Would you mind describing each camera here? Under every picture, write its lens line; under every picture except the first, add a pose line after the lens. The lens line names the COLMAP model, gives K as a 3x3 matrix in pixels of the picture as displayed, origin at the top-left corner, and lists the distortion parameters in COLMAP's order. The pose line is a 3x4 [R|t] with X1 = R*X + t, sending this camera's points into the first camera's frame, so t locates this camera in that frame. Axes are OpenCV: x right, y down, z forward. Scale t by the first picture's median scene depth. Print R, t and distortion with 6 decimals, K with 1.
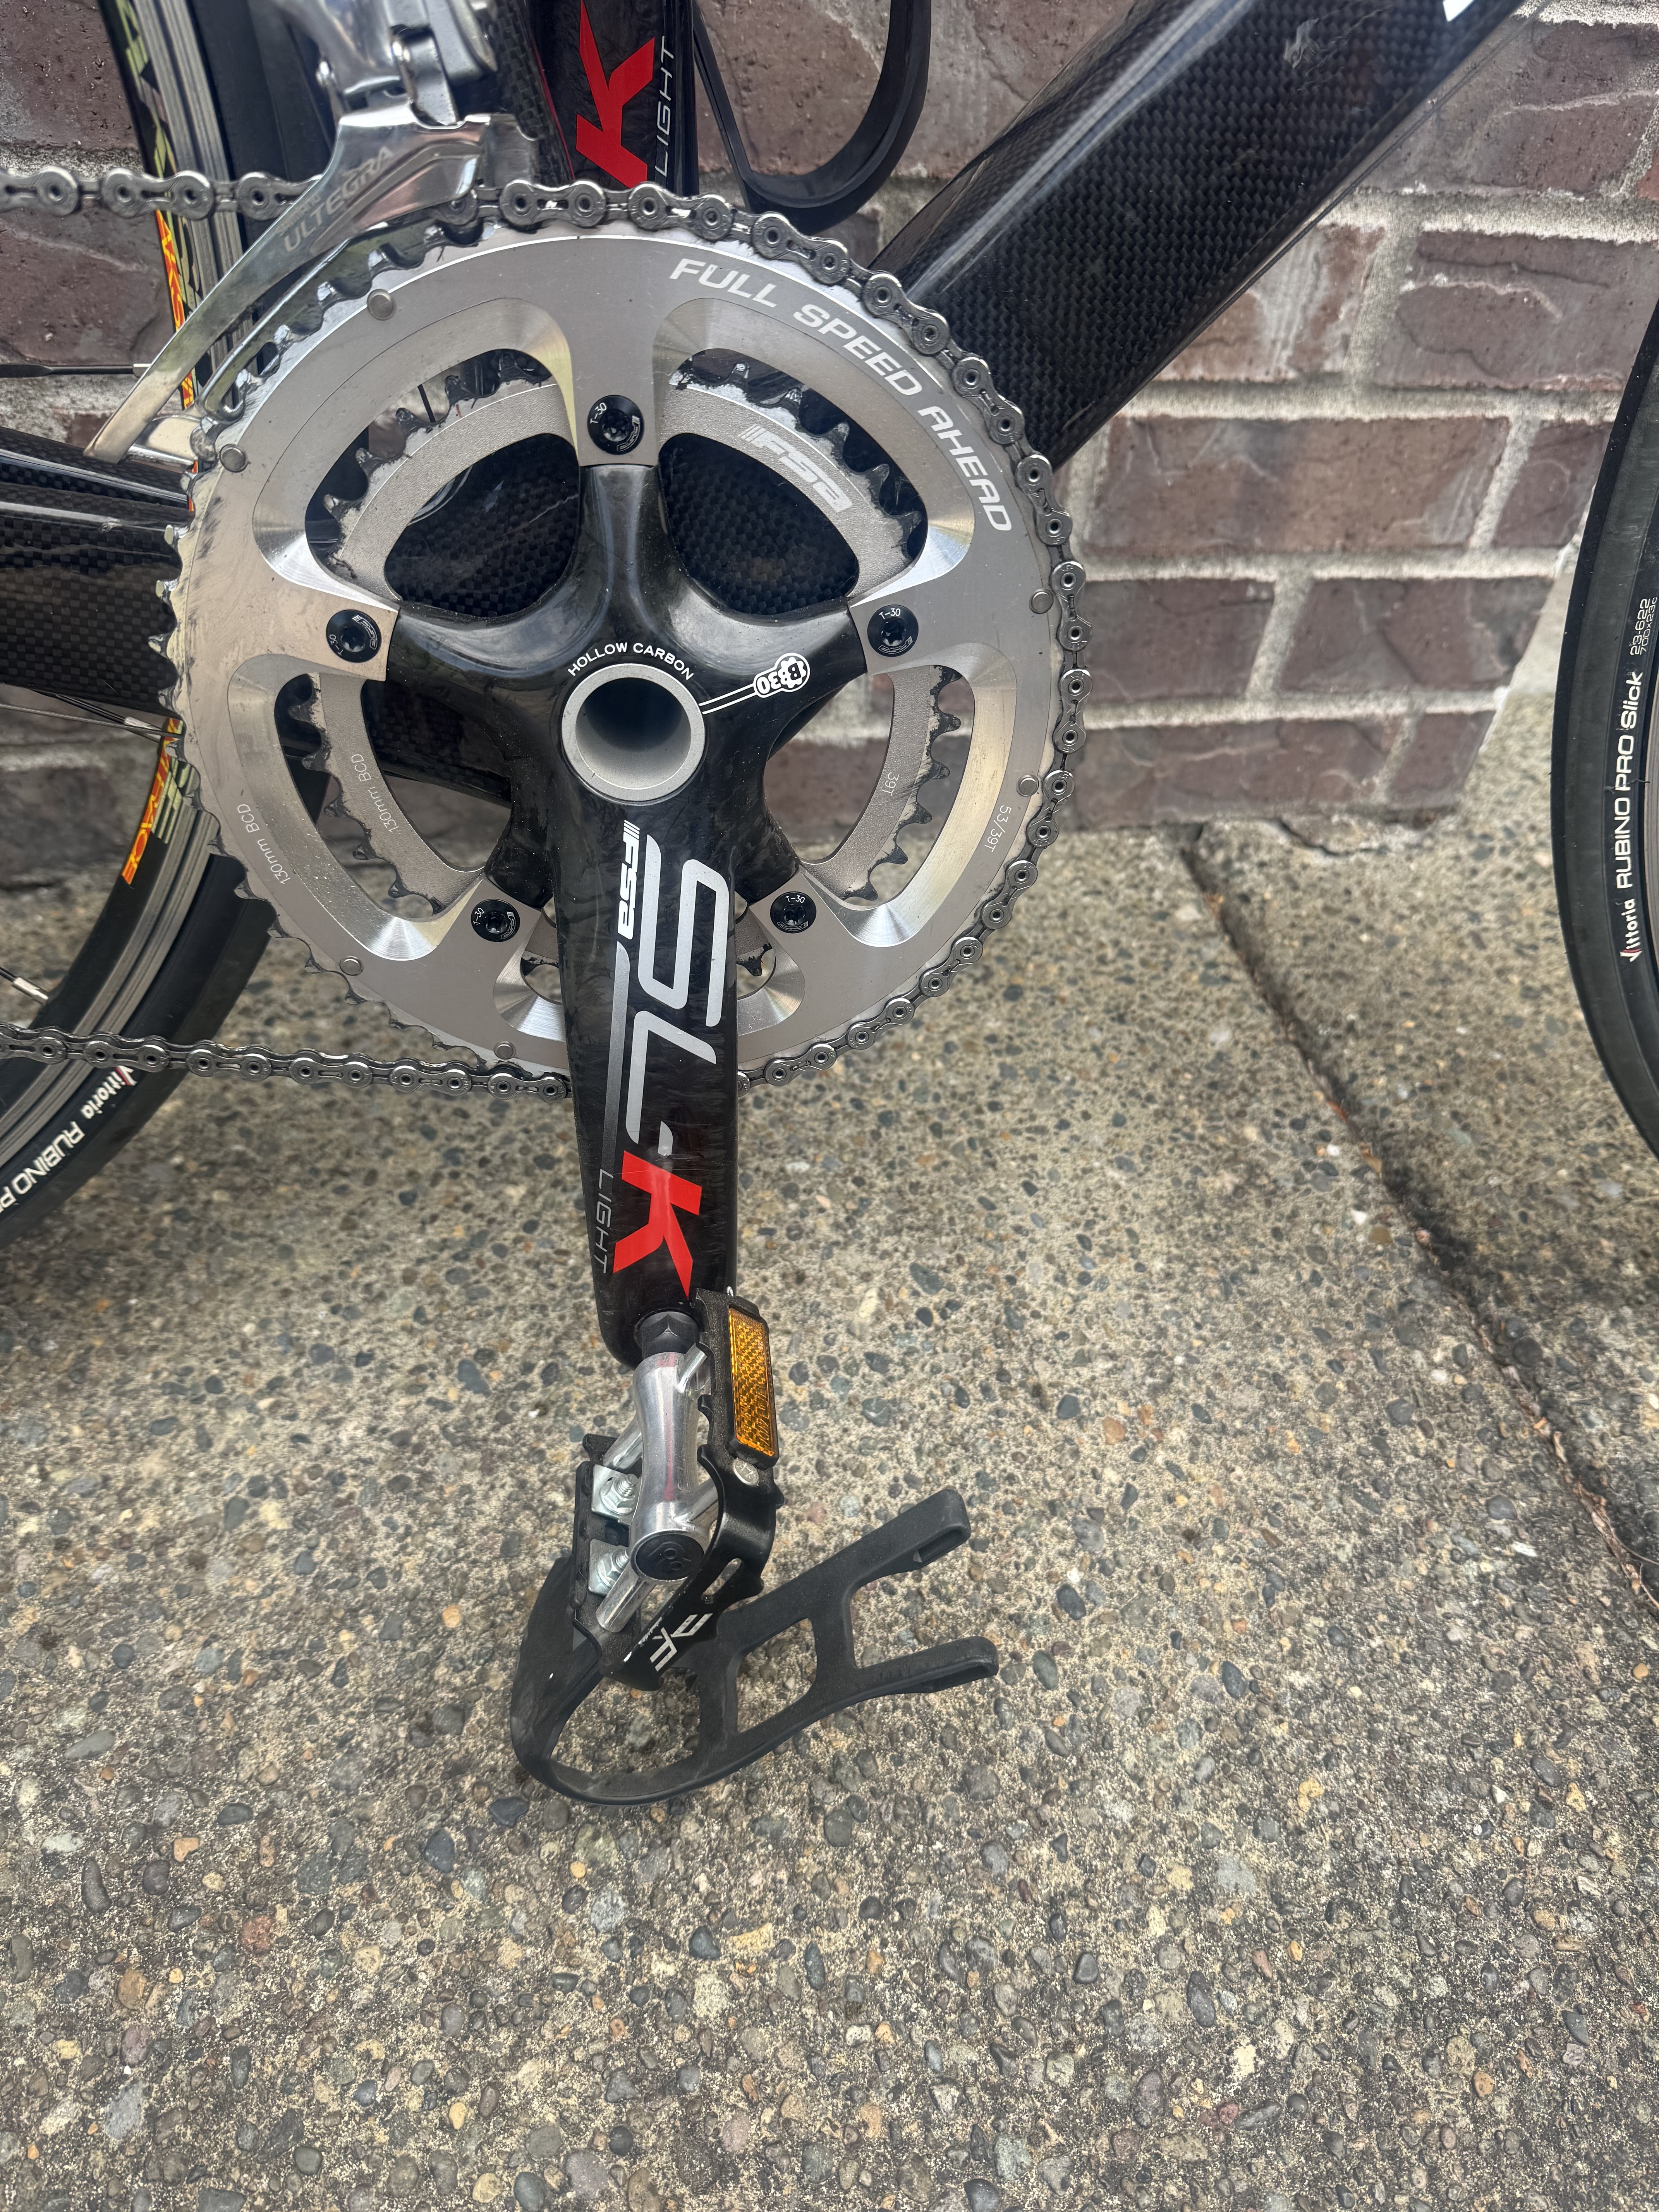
lens RADIAL K [[1570.1, 0, 832.3], [0, 1570.1, 1098.8], [0, 0, 1]] dist [0.029600, -0.042987]
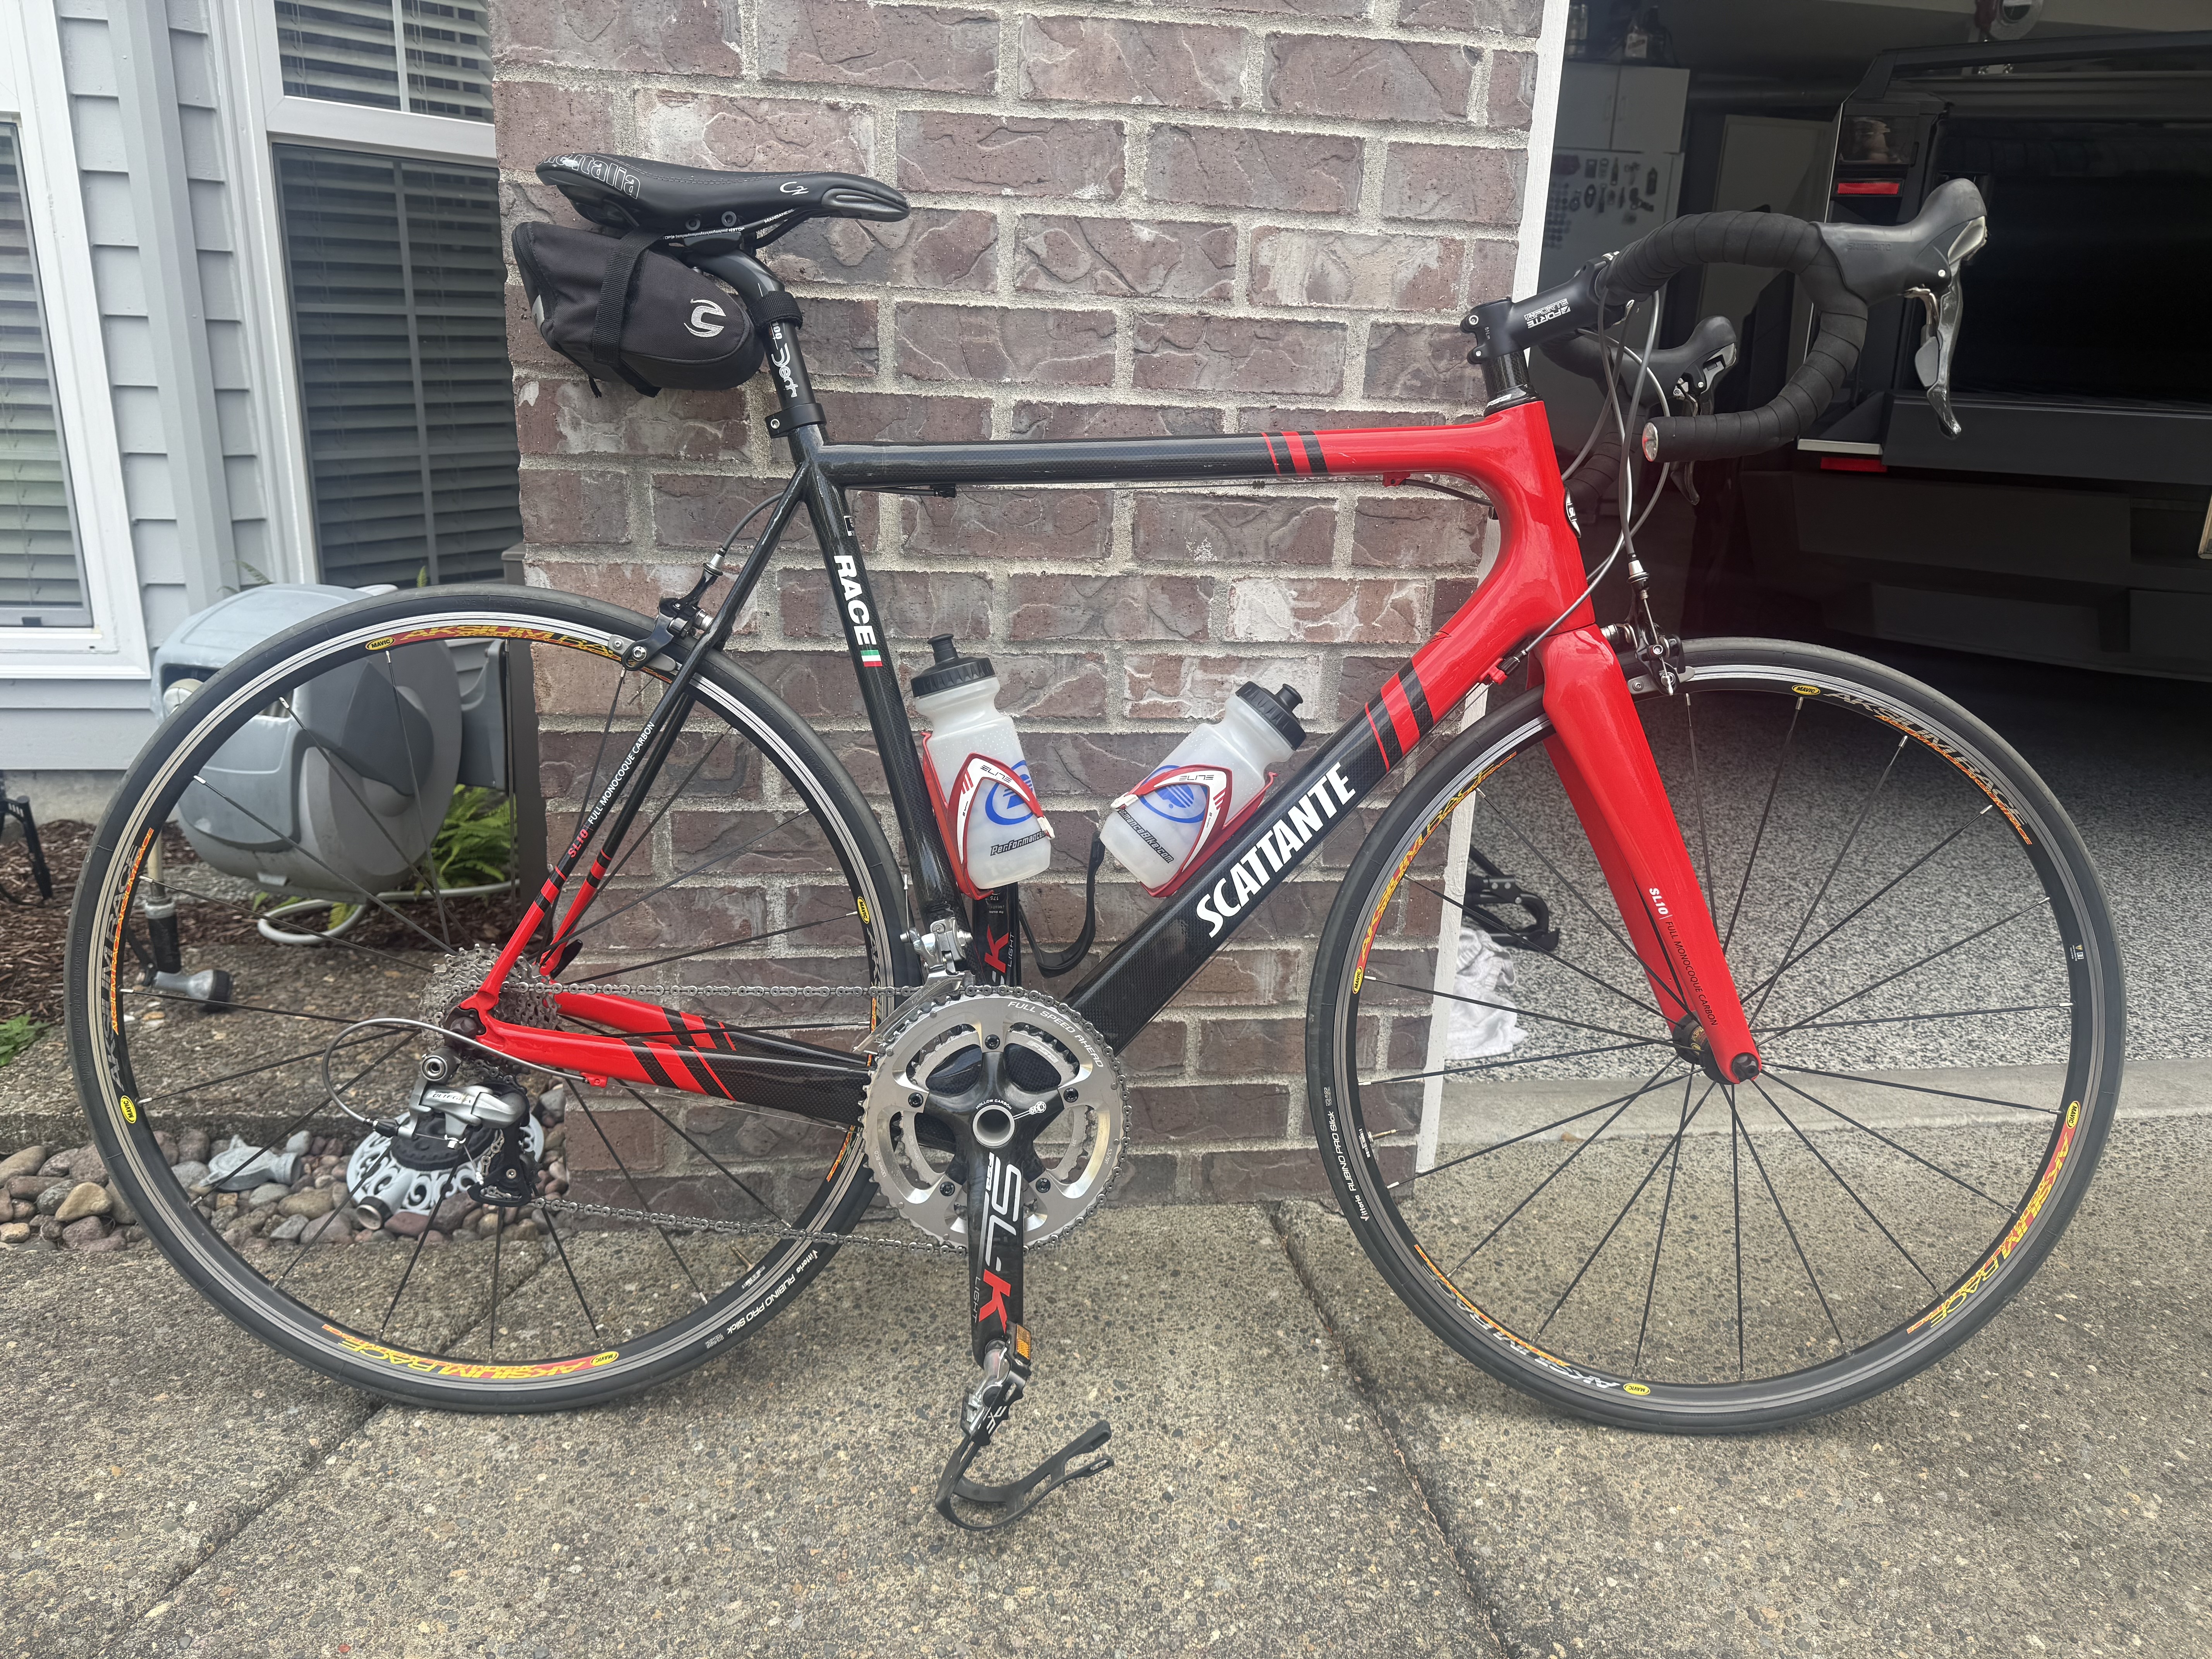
lens RADIAL K [[1570.1, 0, 1101.7], [0, 1570.1, 826.7], [0, 0, 1]] dist [0.029600, -0.042987]
pose [[0.997815, -0.027274, -0.060178, 0.217926], [-0.004566, 0.880178, -0.474621, 0.547684], [0.065912, 0.473859, 0.878131, -1.550423]]
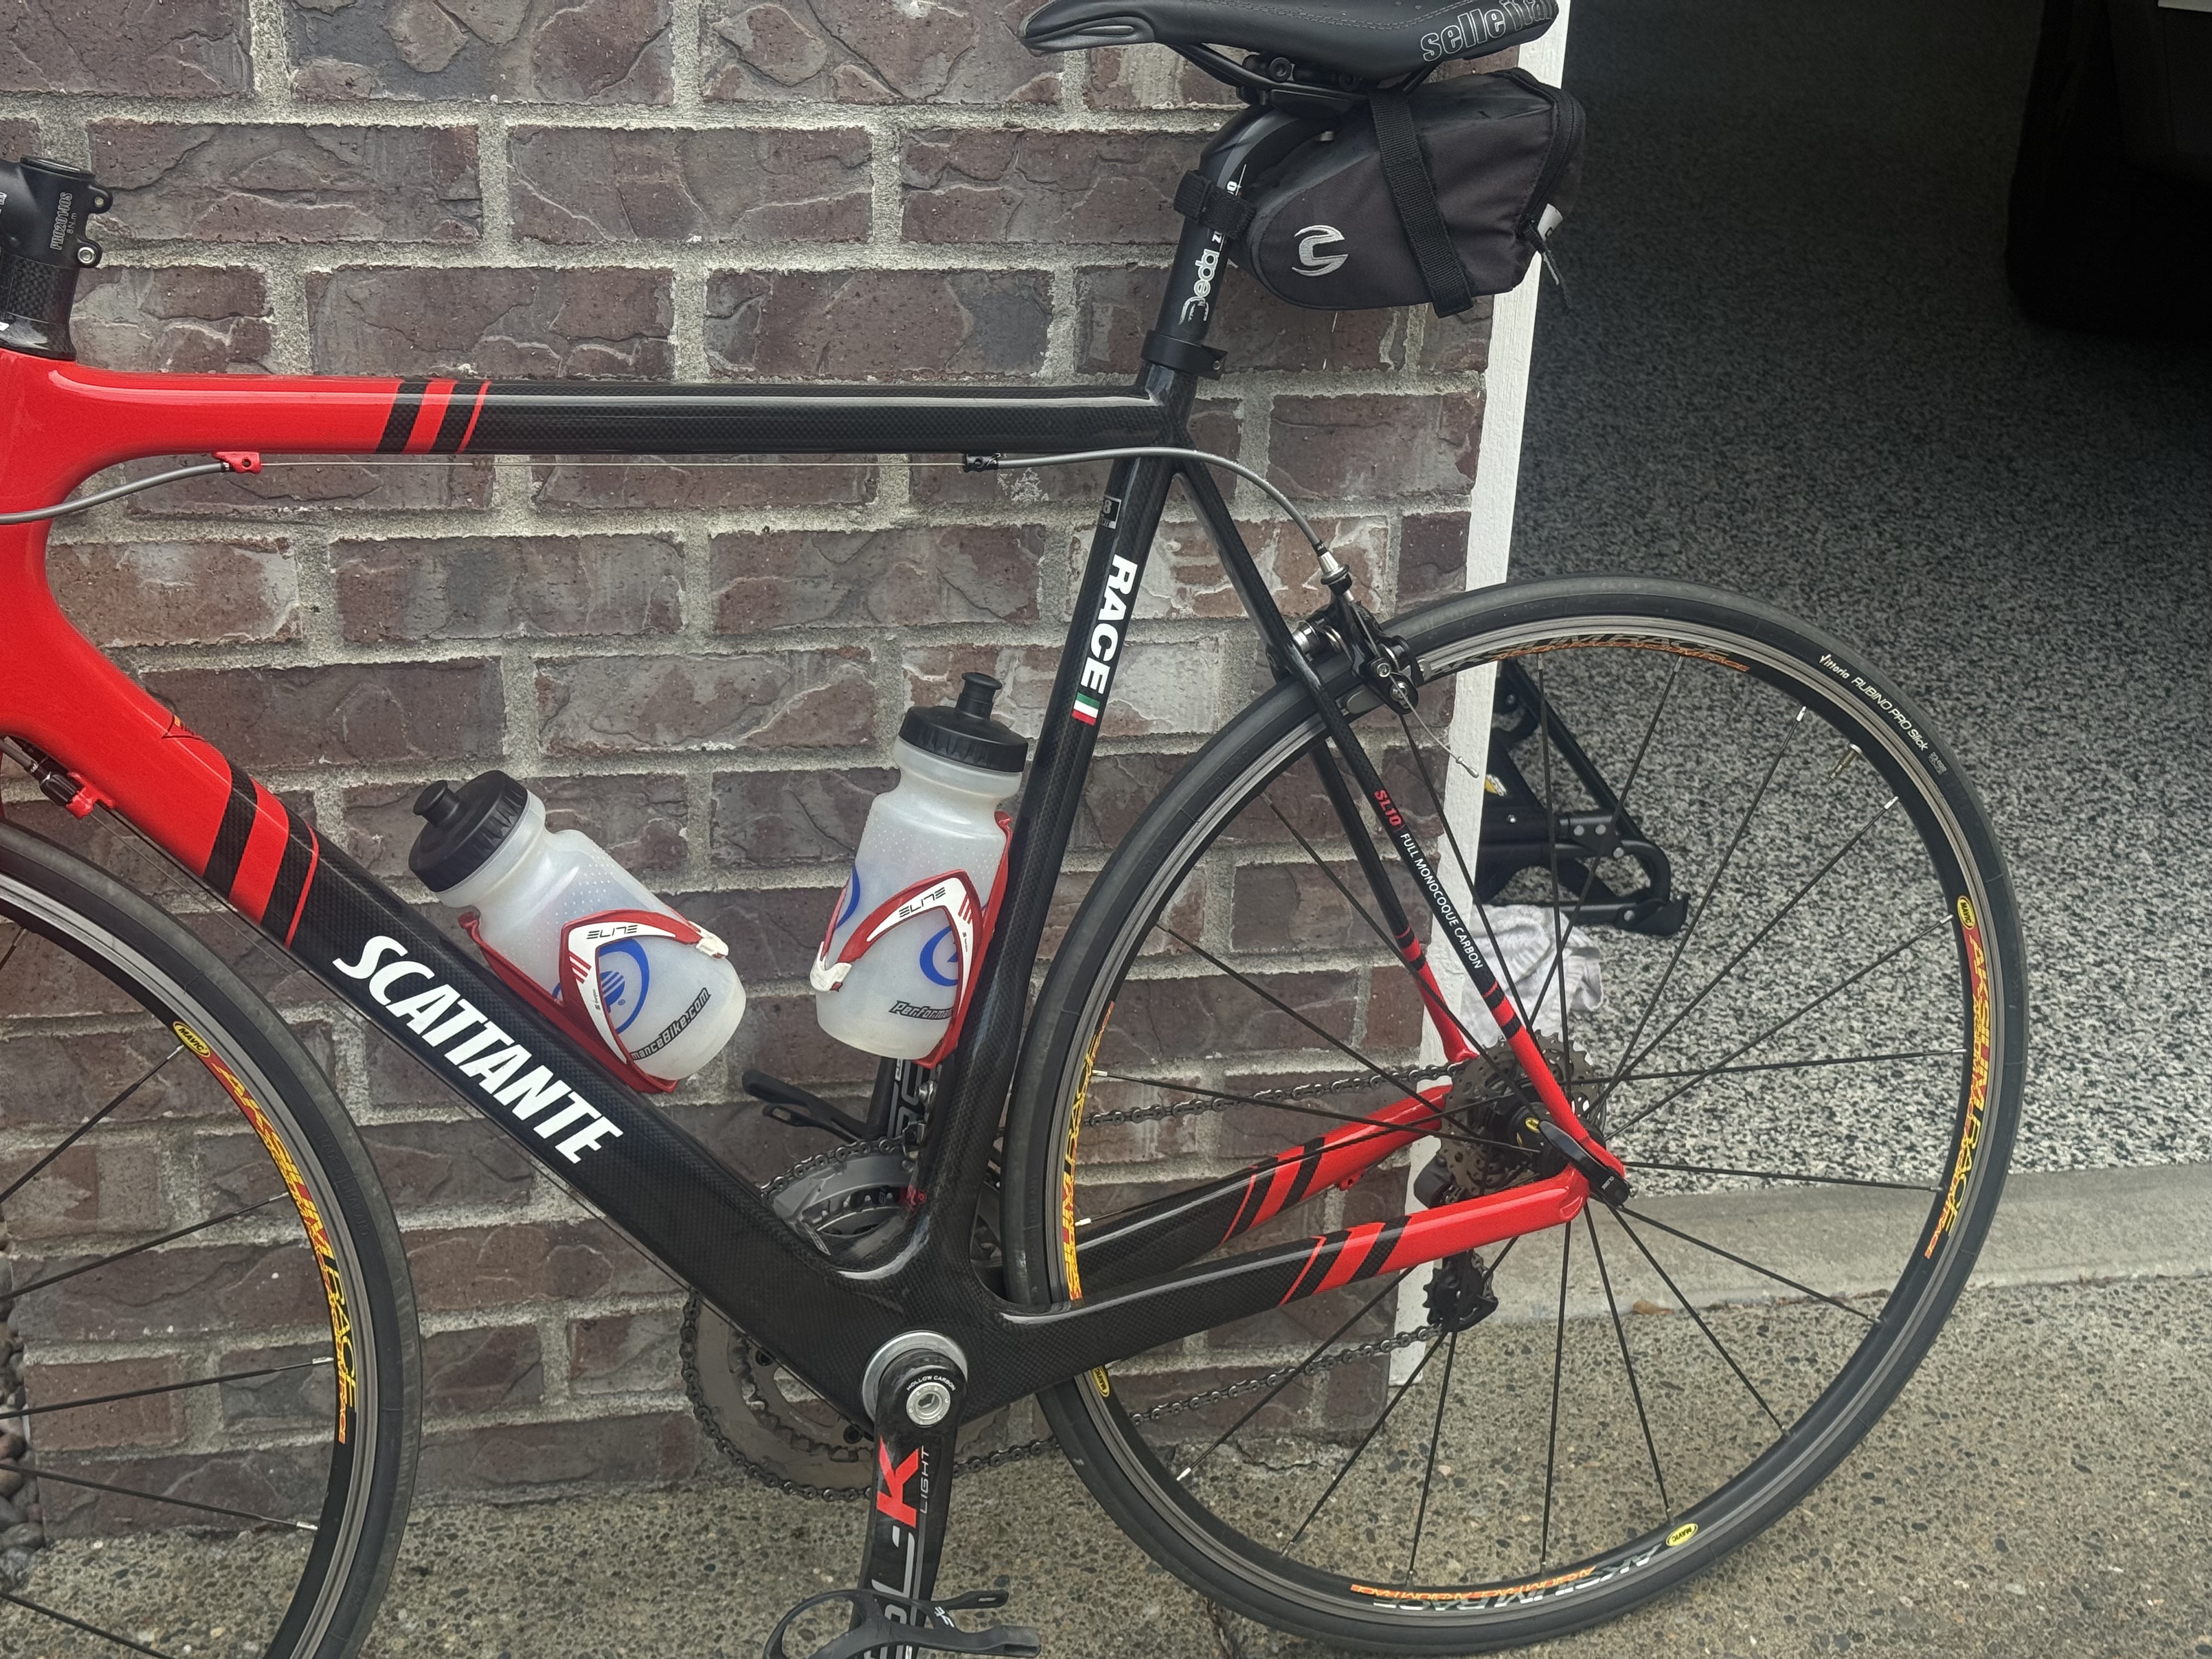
lens RADIAL K [[3099.7, 0, 1130.3], [0, 3099.7, 831.8], [0, 0, 1]] dist [0.124121, 0.000000]
pose [[0.999278, -0.032298, -0.020021, 0.410313], [0.023573, 0.940119, -0.340029, 0.331601], [0.029804, 0.339311, 0.940202, -2.396814]]
